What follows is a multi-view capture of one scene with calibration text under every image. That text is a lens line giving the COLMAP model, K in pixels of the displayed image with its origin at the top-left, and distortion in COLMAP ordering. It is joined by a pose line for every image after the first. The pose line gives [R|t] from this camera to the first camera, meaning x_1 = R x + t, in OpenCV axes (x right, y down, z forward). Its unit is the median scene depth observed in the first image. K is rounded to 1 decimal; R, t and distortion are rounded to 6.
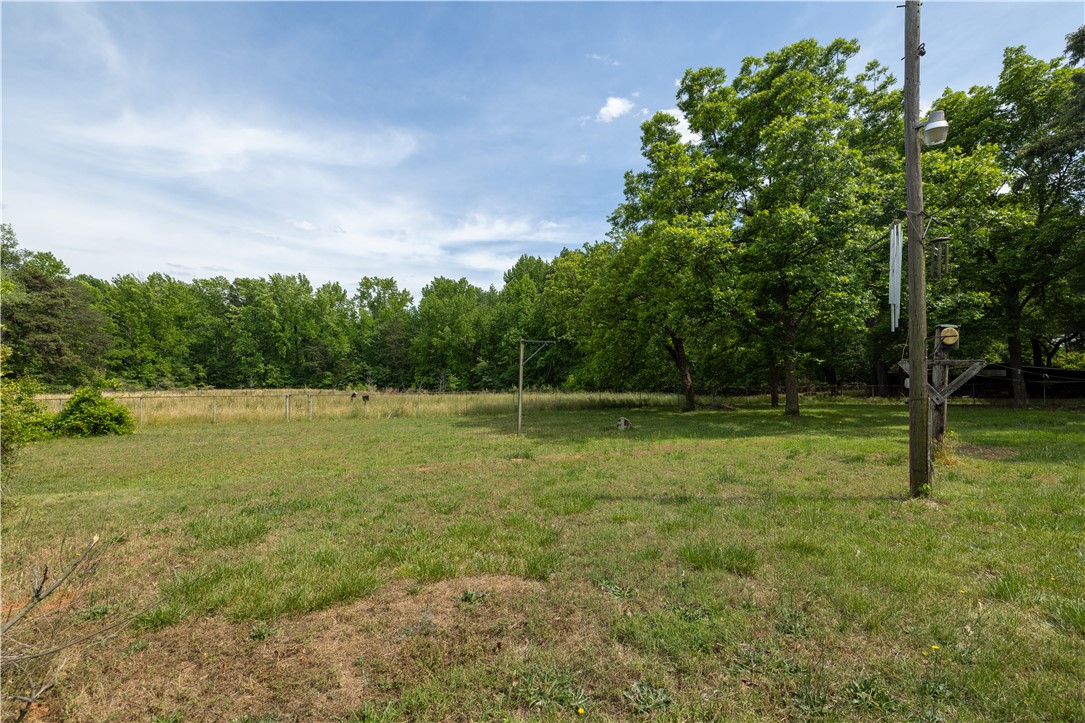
lens RADIAL K [[480.7, 0, 550.7], [0, 480.7, 368.1], [0, 0, 1]] dist [-0.003326, -0.001105]
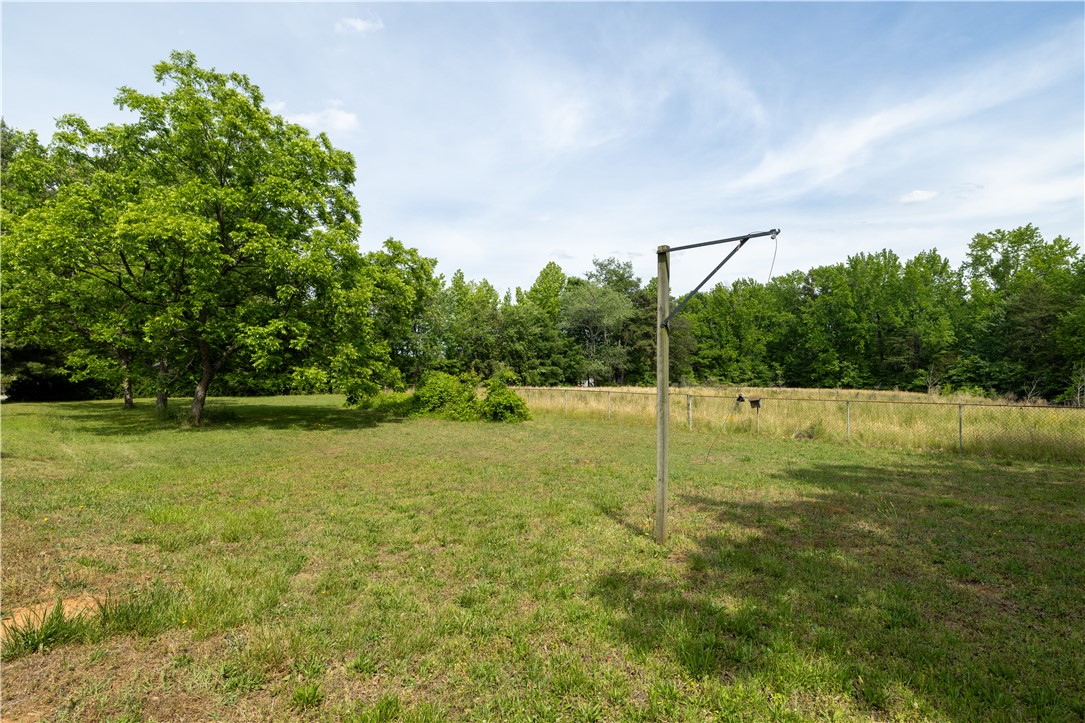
lens RADIAL K [[480.7, 0, 553.1], [0, 480.7, 360.2], [0, 0, 1]] dist [-0.003326, -0.001105]
pose [[0.376255, -0.020668, -0.926285, 0.022817], [0.003910, 0.999778, -0.020720, 0.006252], [0.926508, 0.004174, 0.376252, 0.171942]]
